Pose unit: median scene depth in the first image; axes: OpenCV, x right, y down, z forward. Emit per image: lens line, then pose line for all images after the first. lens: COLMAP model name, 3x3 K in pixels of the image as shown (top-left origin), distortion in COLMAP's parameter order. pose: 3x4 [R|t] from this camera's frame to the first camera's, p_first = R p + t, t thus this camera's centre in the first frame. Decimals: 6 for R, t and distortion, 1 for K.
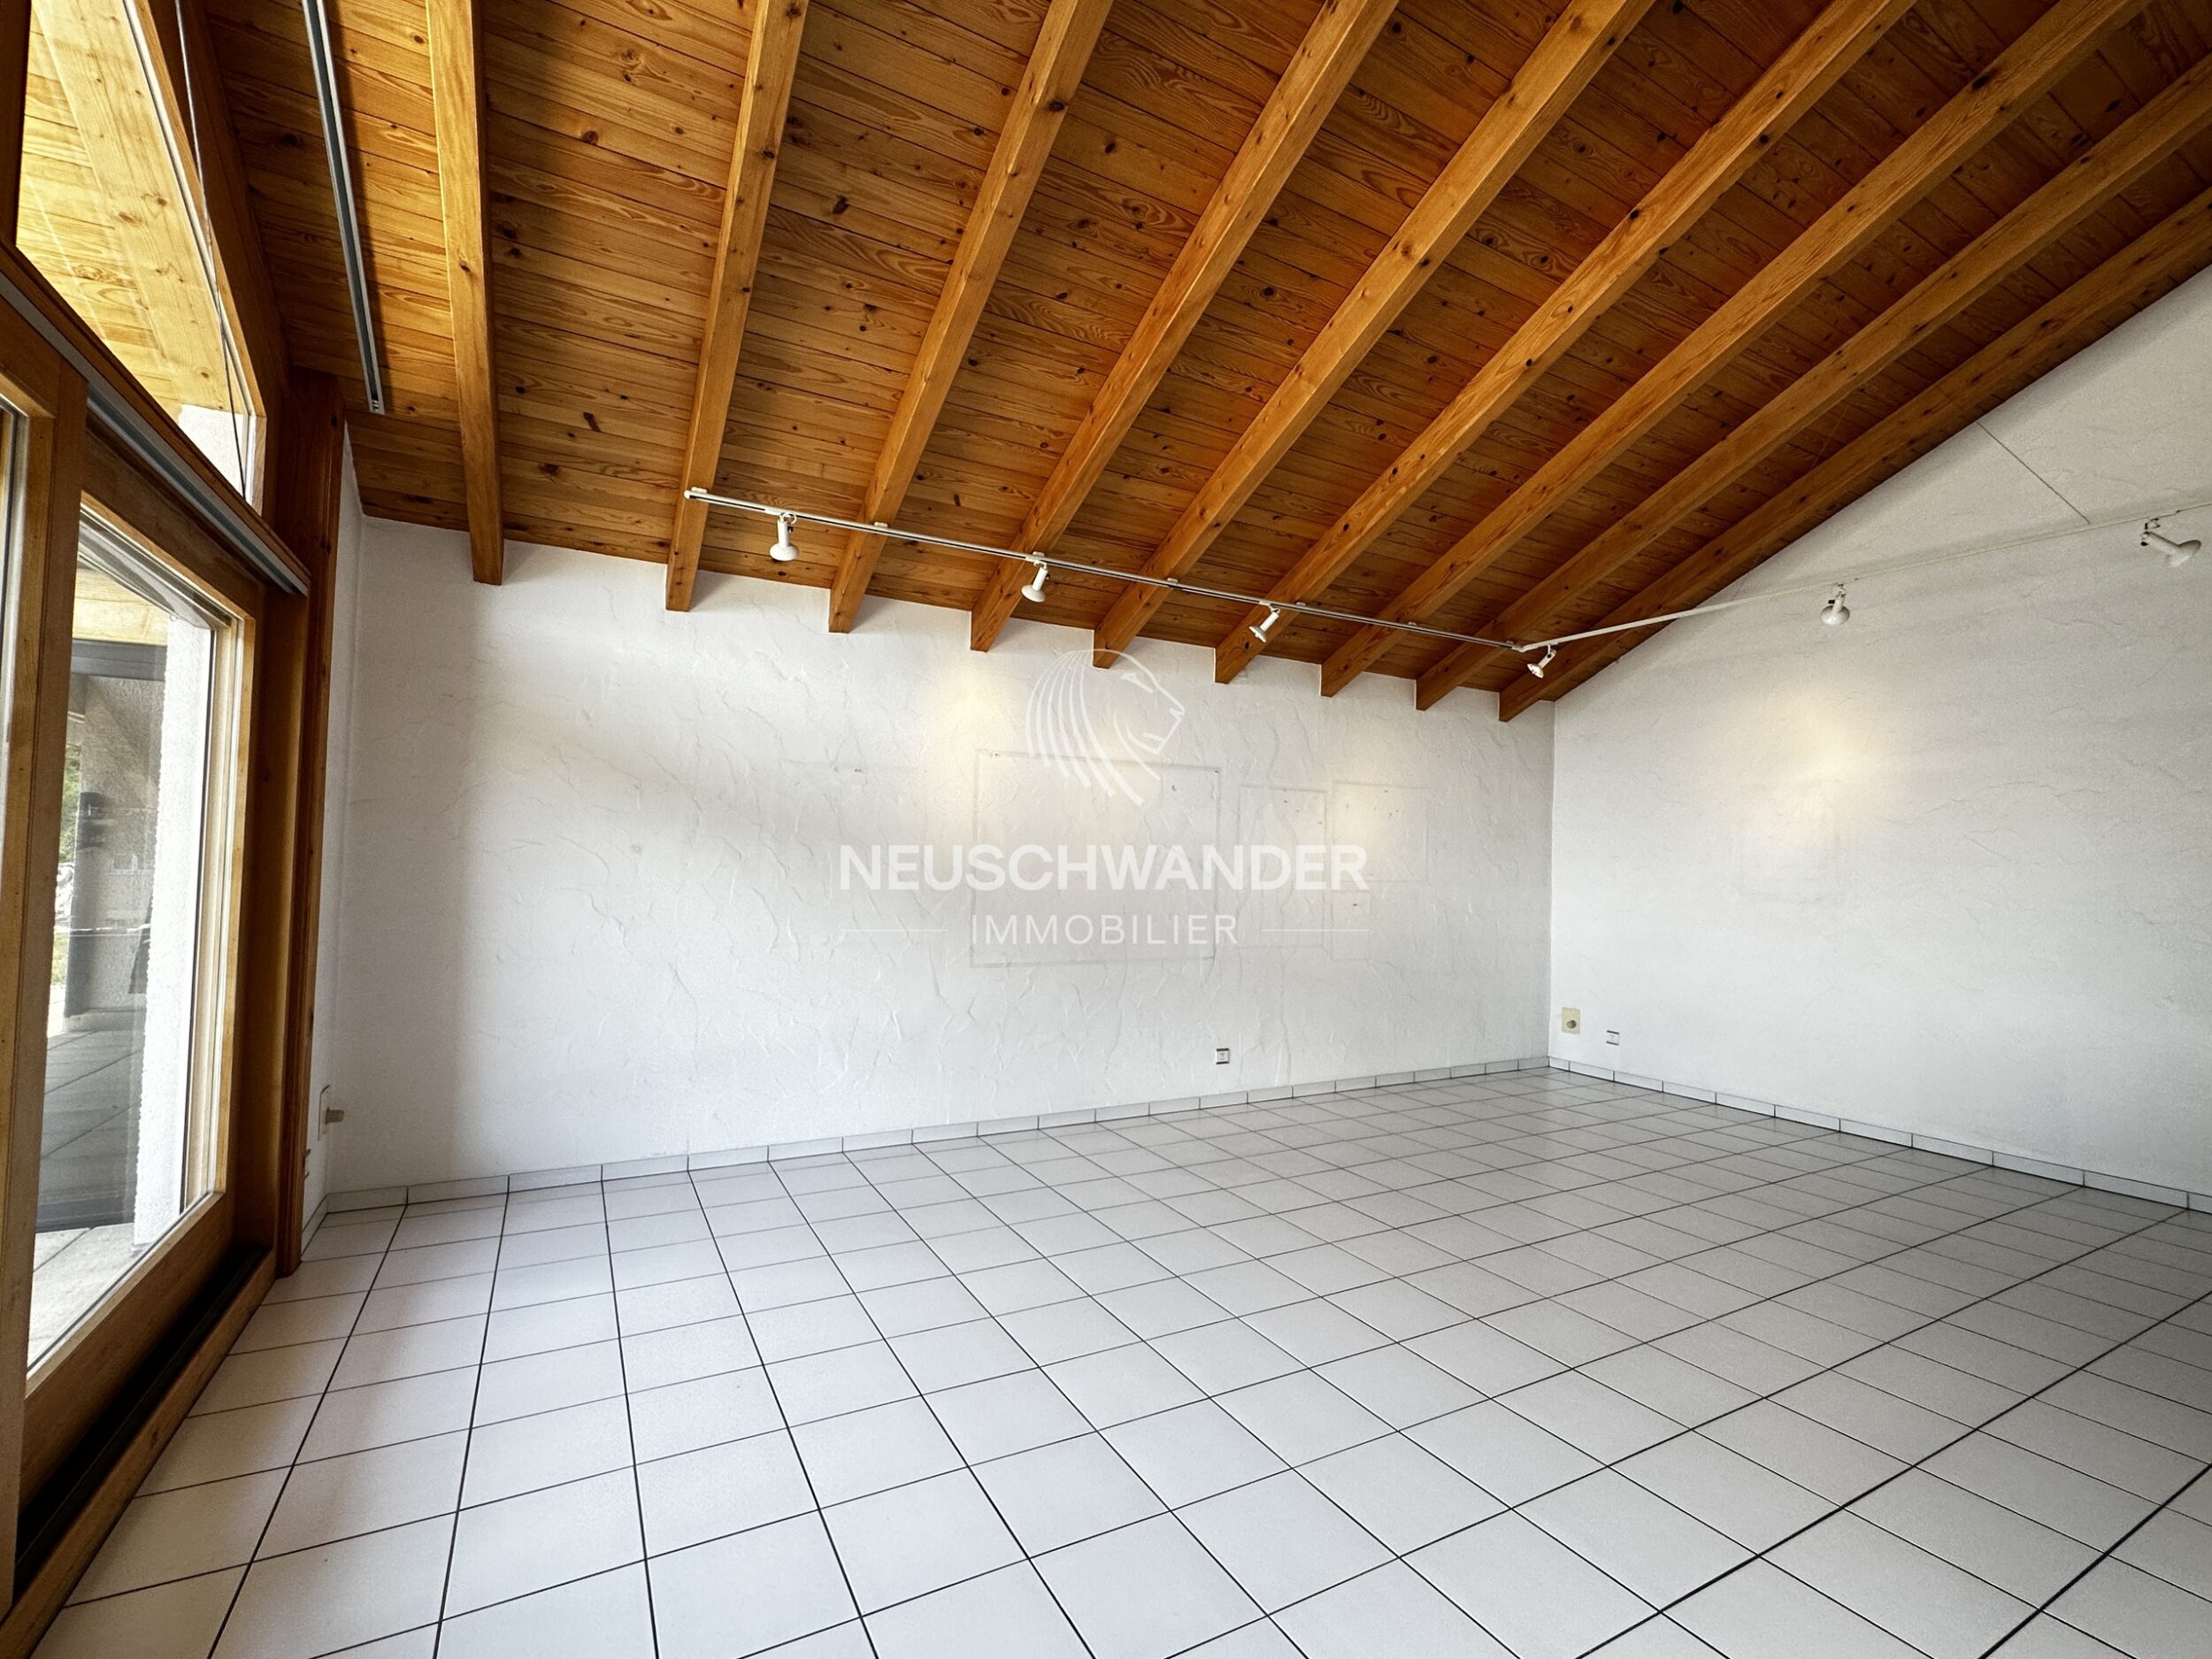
lens RADIAL K [[986.8, 0, 1106.0], [0, 986.8, 829.5], [0, 0, 1]] dist [-0.002723, -0.000222]
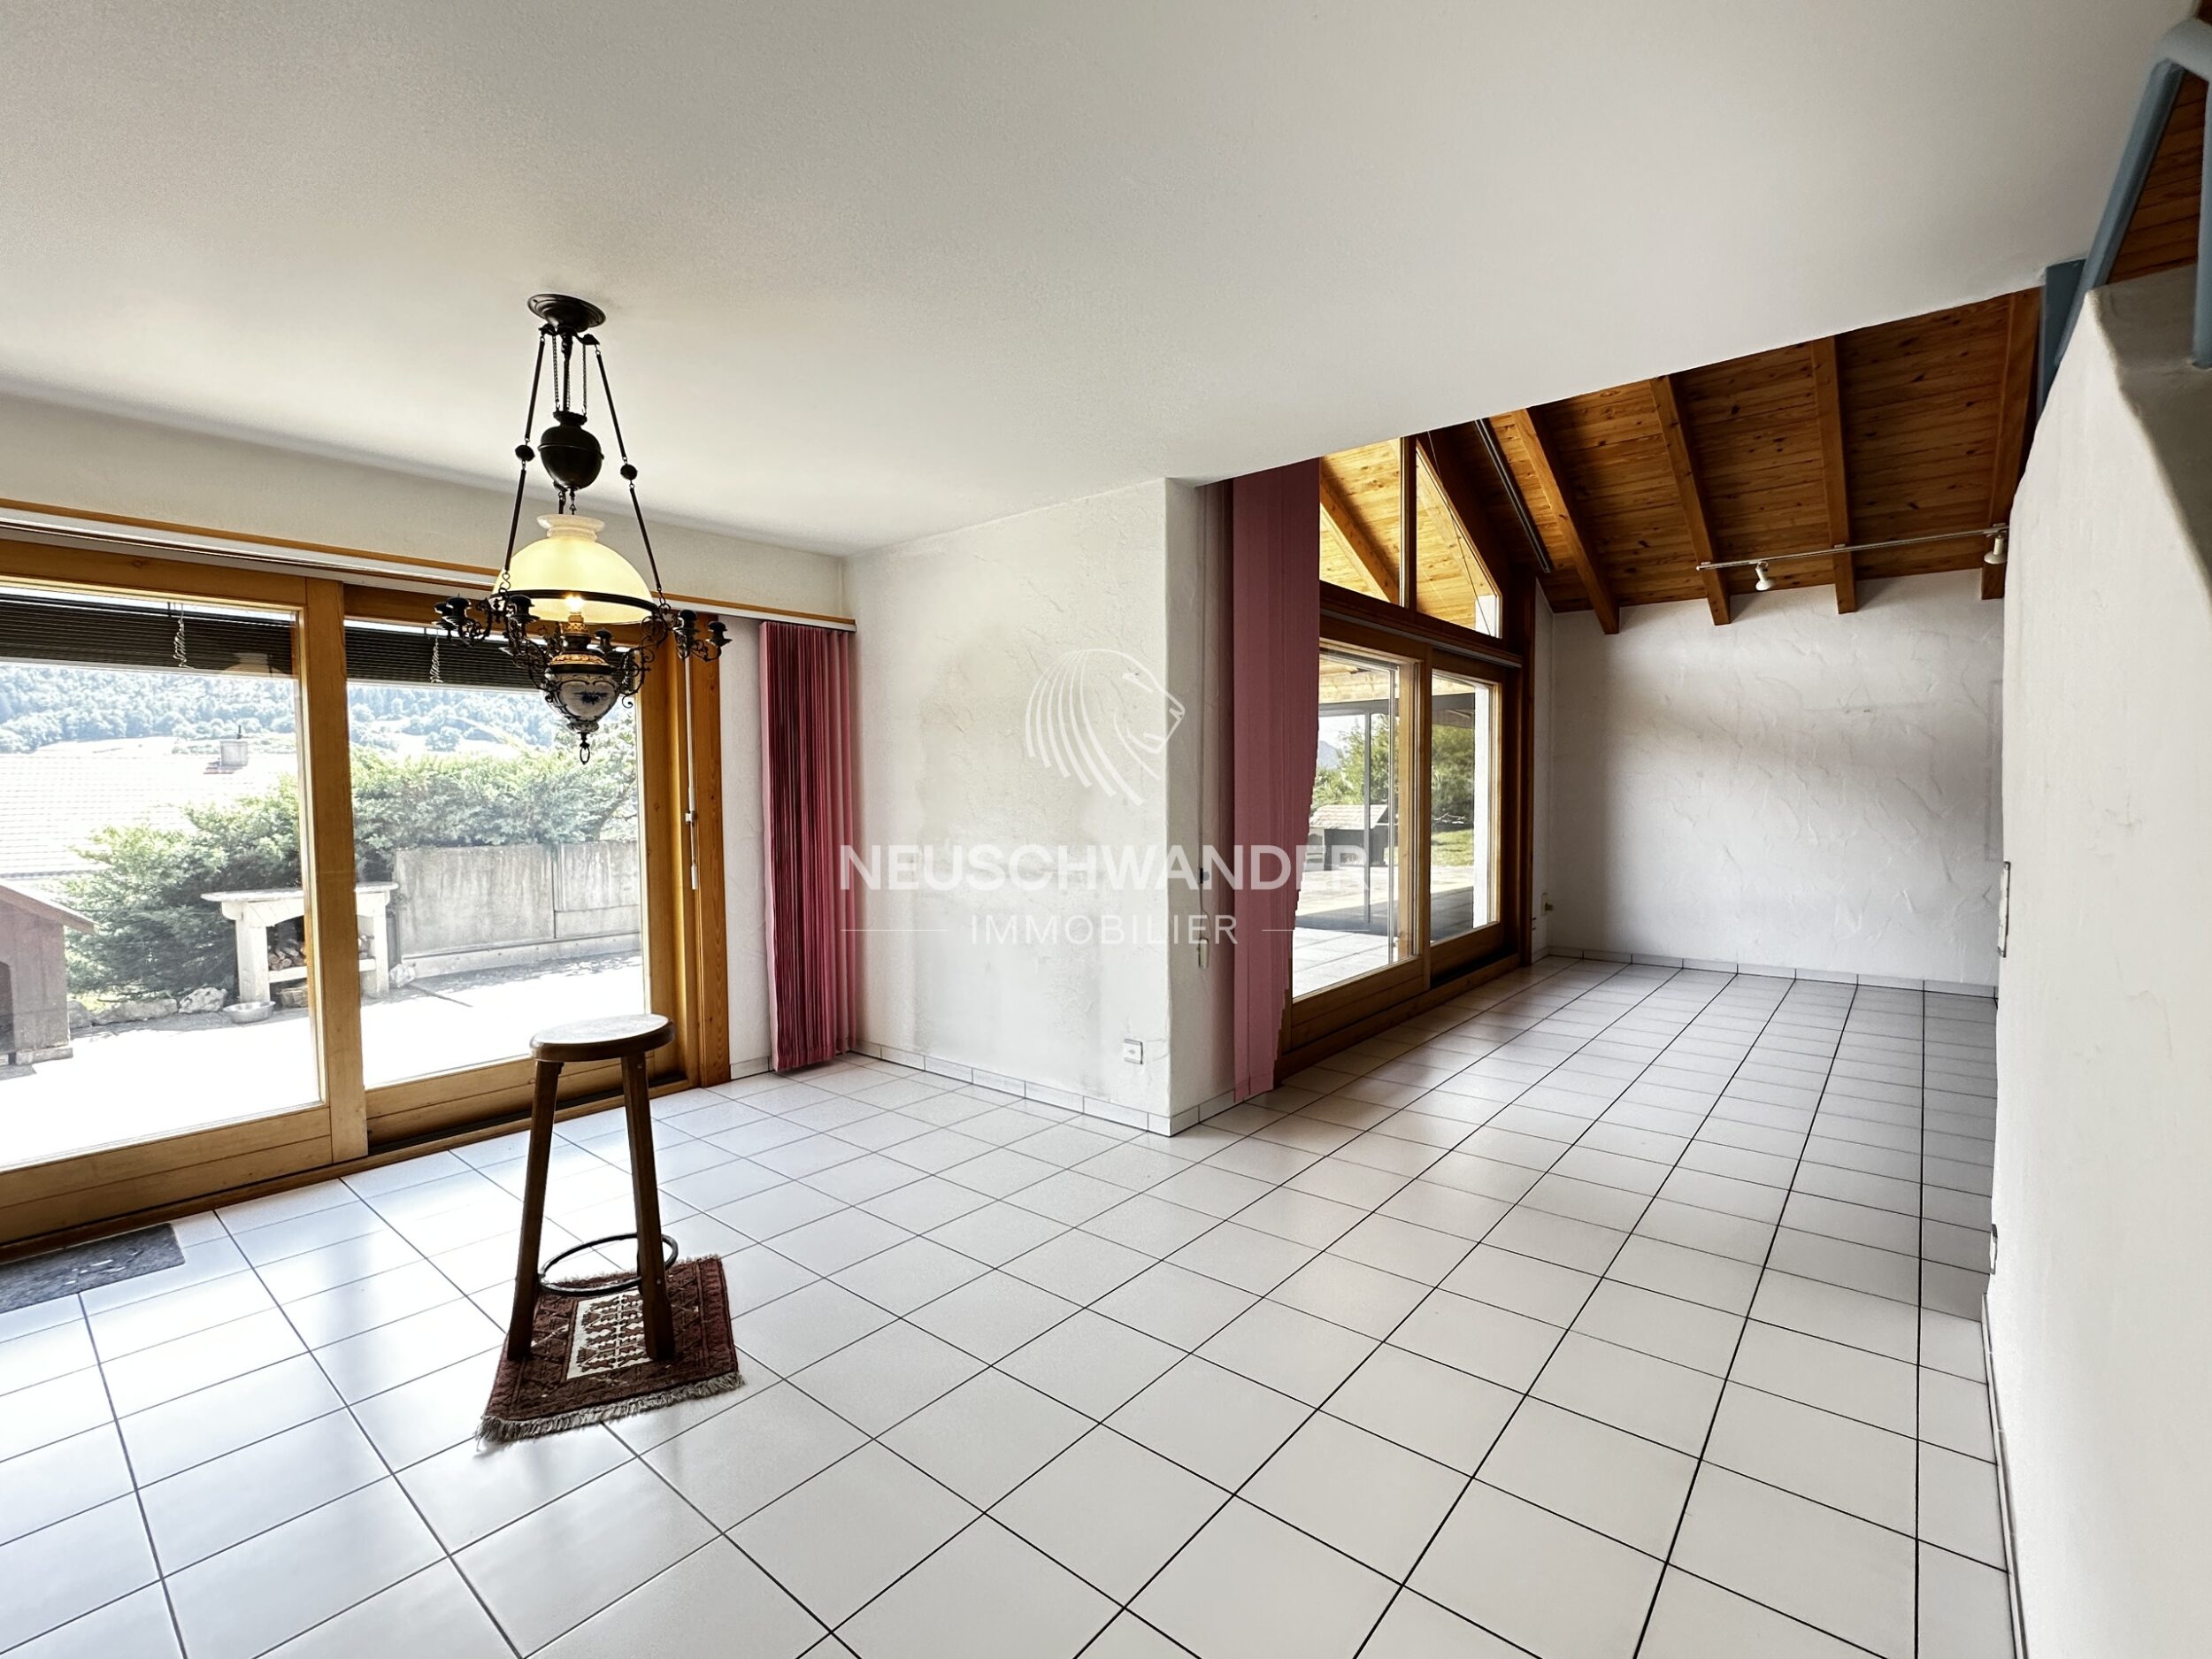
lens RADIAL K [[986.8, 0, 1106.0], [0, 986.8, 829.5], [0, 0, 1]] dist [-0.002723, -0.000222]
pose [[0.363973, 0.012806, -0.931321, 0.789712], [0.048680, 0.998277, 0.032751, 0.009936], [0.930136, -0.057257, 0.362723, -0.600761]]
